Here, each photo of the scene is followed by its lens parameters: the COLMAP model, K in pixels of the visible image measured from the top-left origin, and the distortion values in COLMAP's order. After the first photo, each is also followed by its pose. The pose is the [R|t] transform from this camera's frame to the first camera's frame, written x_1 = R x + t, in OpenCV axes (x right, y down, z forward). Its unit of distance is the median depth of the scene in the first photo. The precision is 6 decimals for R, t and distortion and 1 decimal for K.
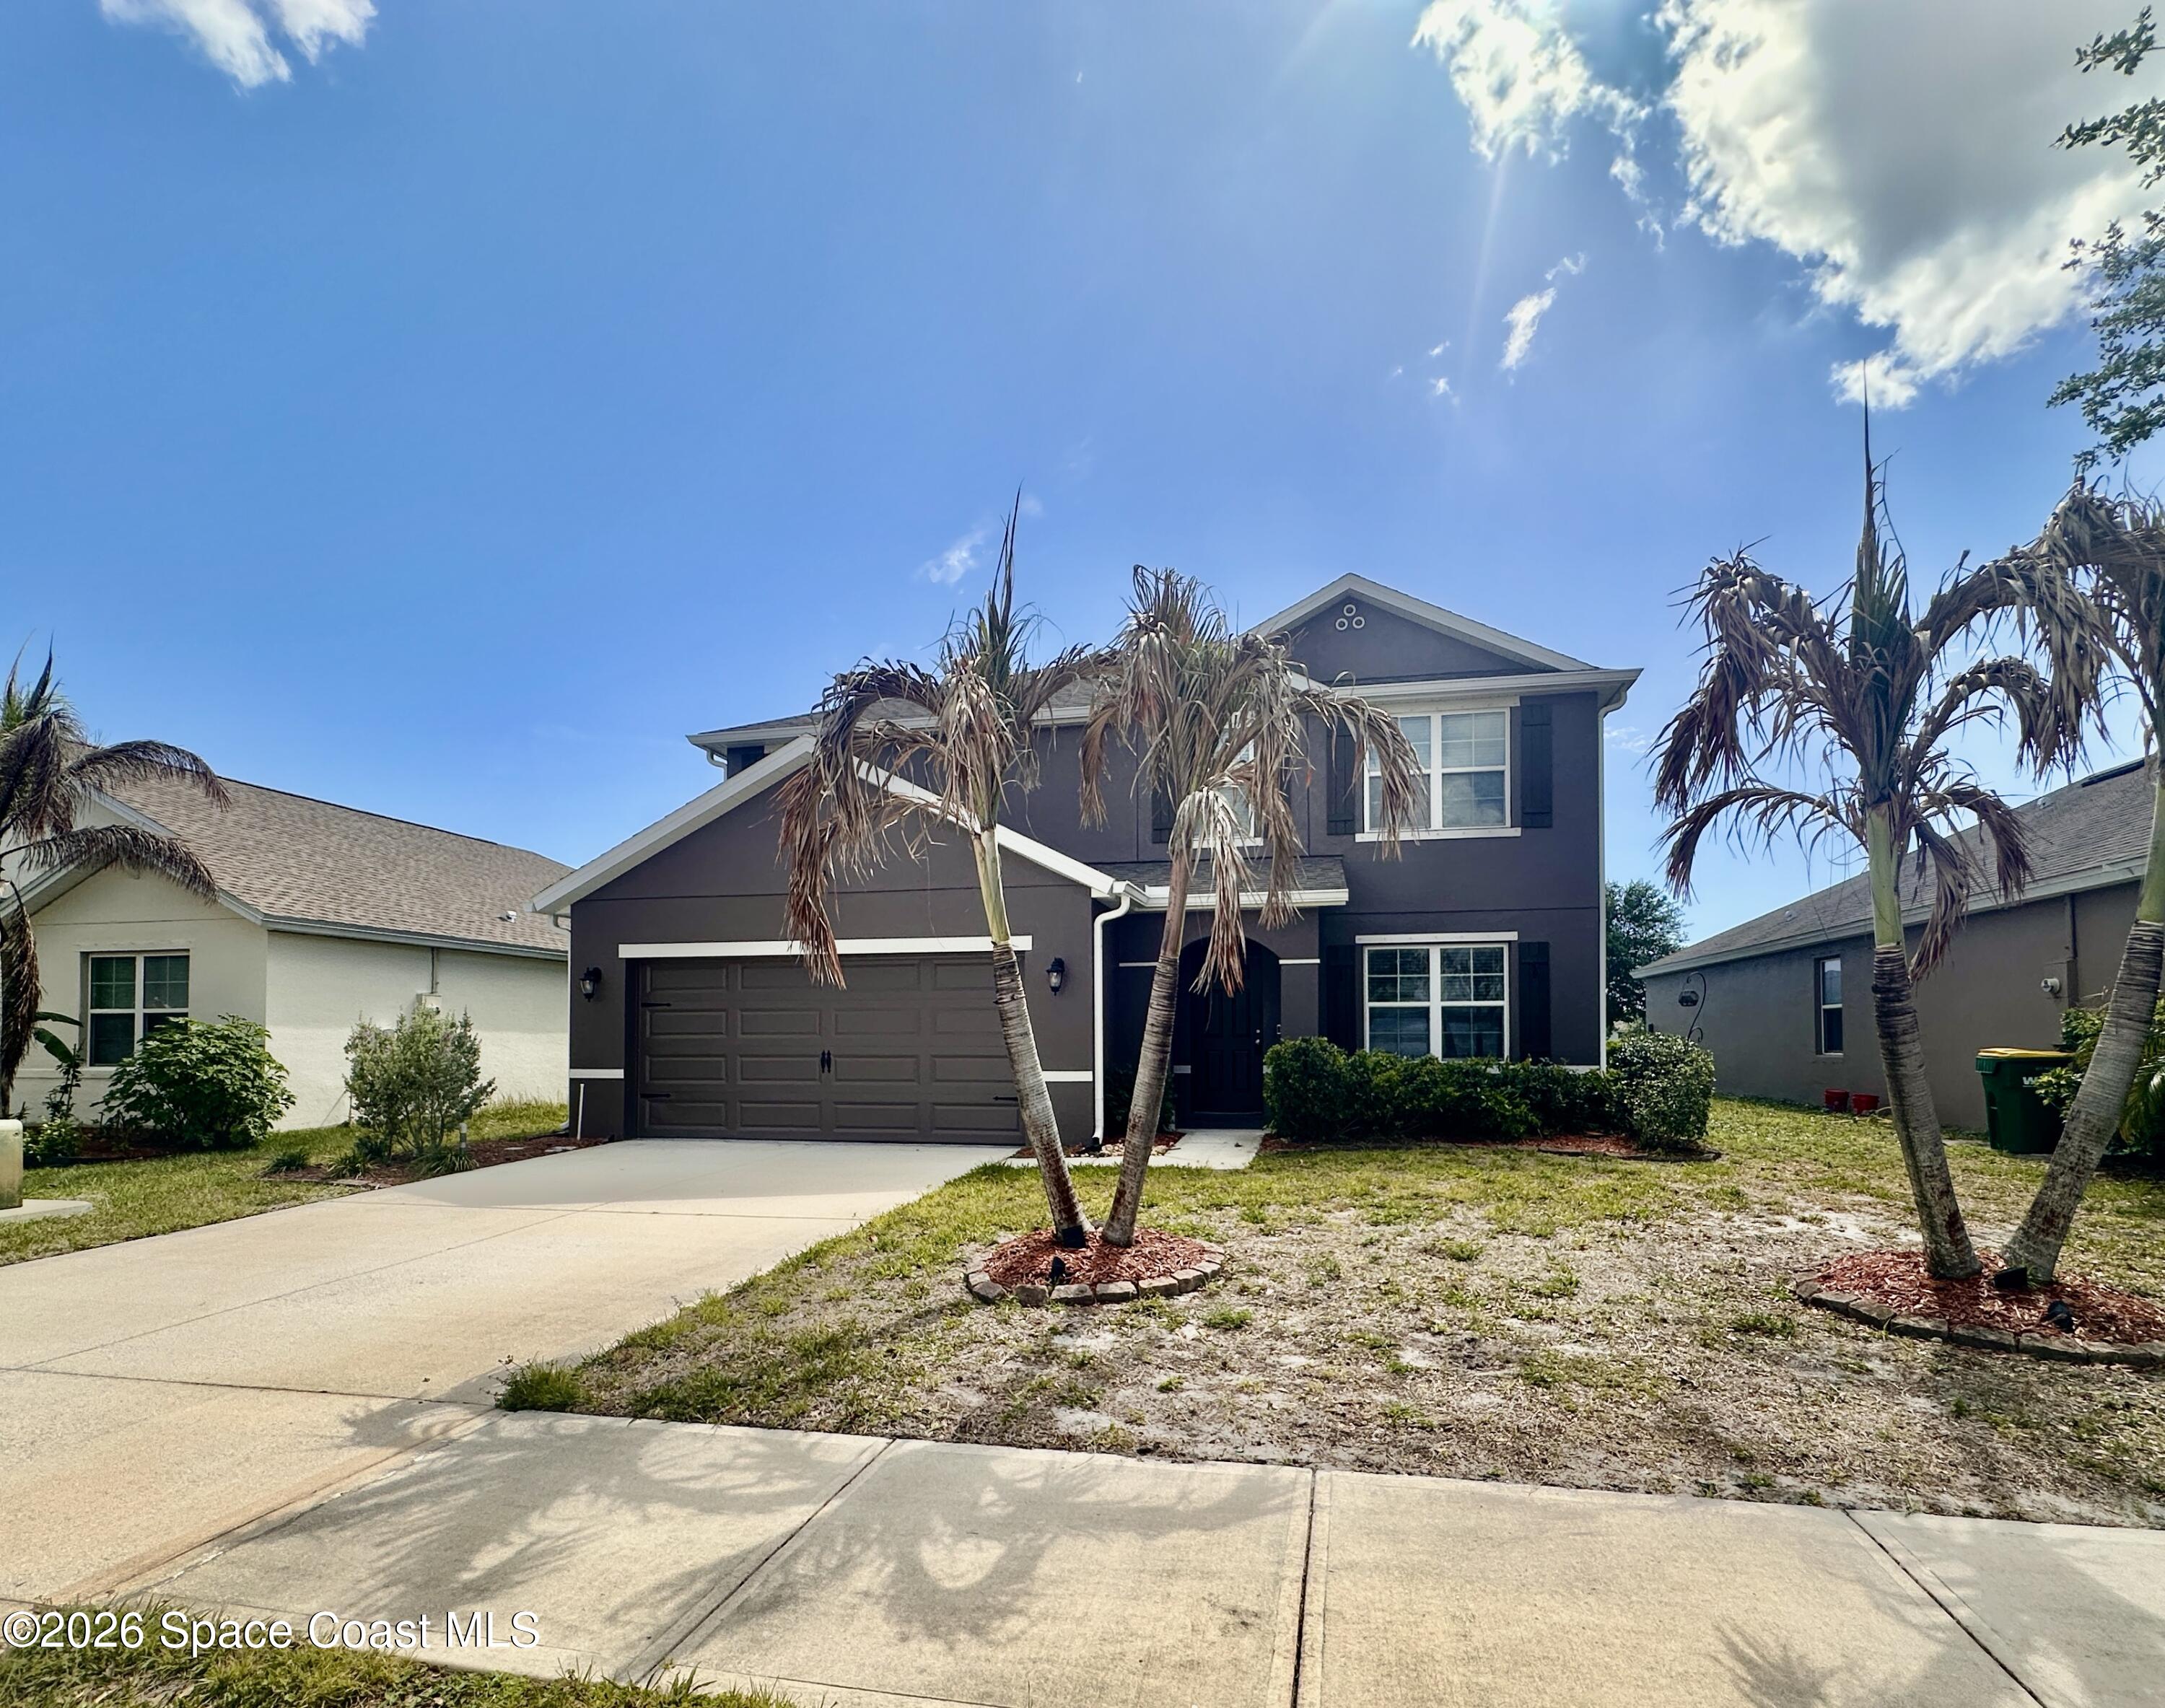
lens RADIAL K [[1082.8, 0, 1096.4], [0, 1082.8, 1018.1], [0, 0, 1]] dist [0.003807, 0.002975]
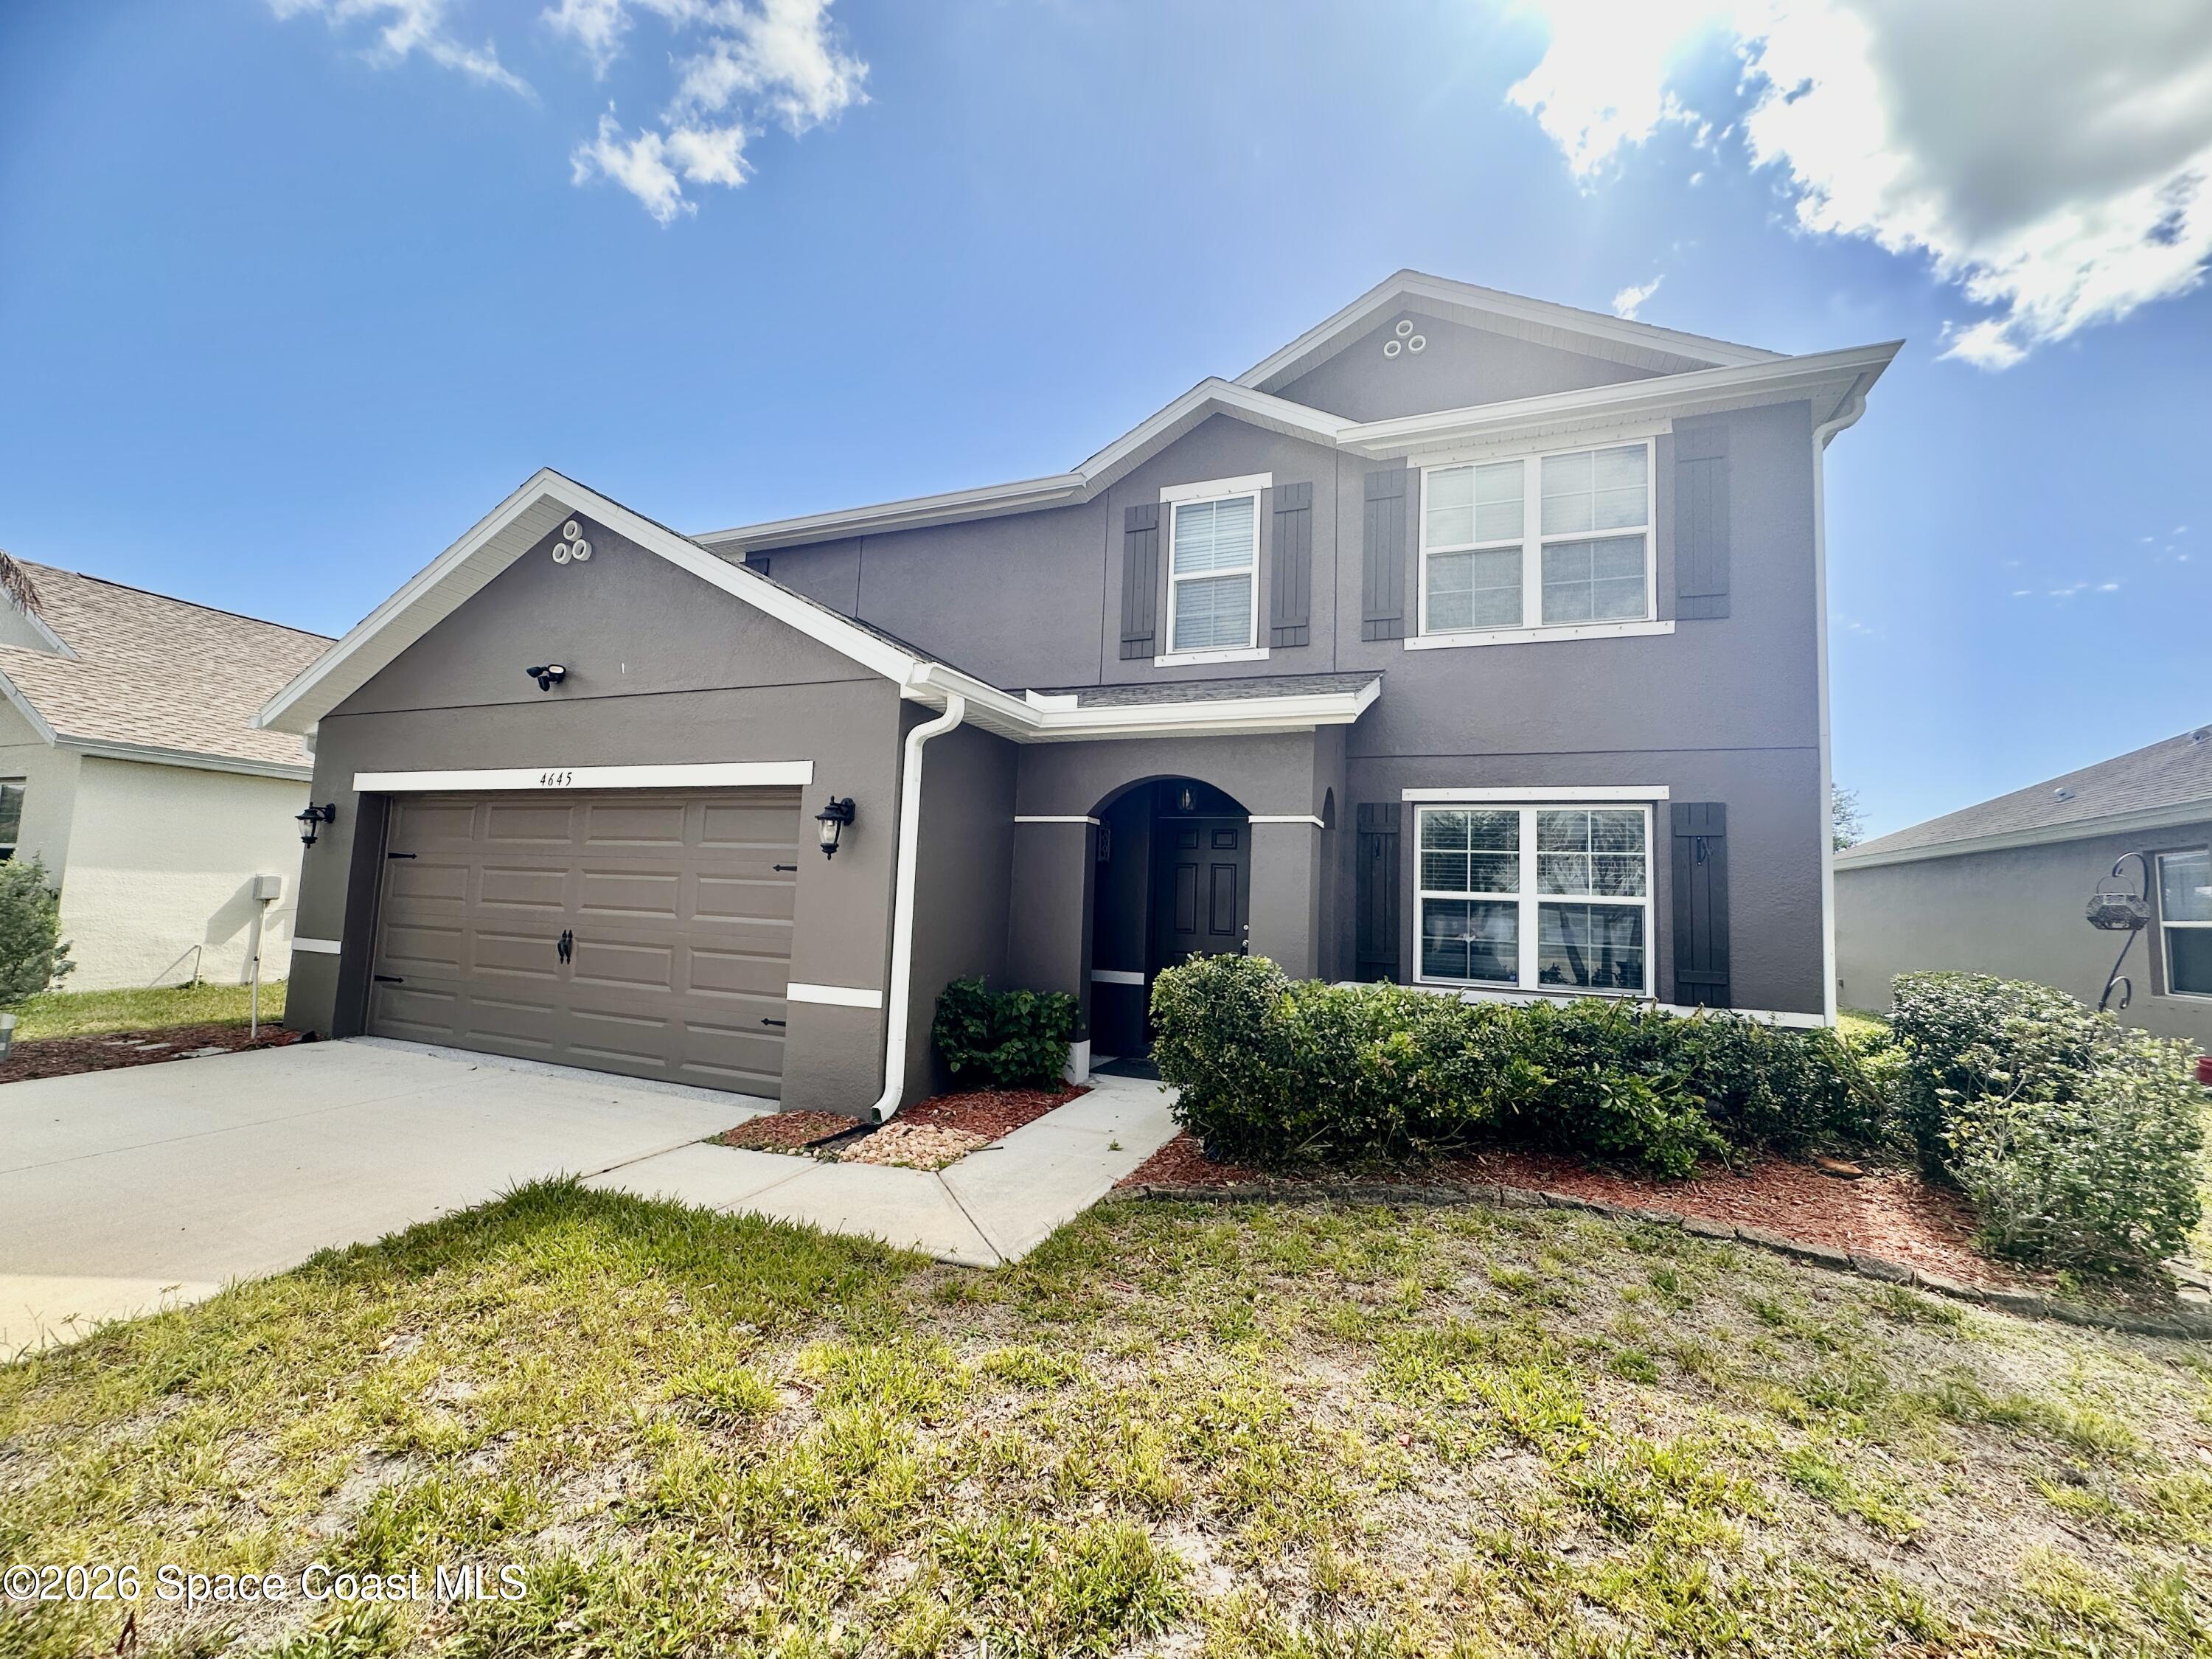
lens RADIAL K [[881.8, 0, 1114.0], [0, 881.8, 832.5], [0, 0, 1]] dist [-0.002061, -0.000278]
pose [[0.984903, 0.027792, -0.170861, 0.175003], [-0.038825, 0.997347, -0.061572, -0.010218], [0.168697, 0.067276, 0.983369, 0.485832]]
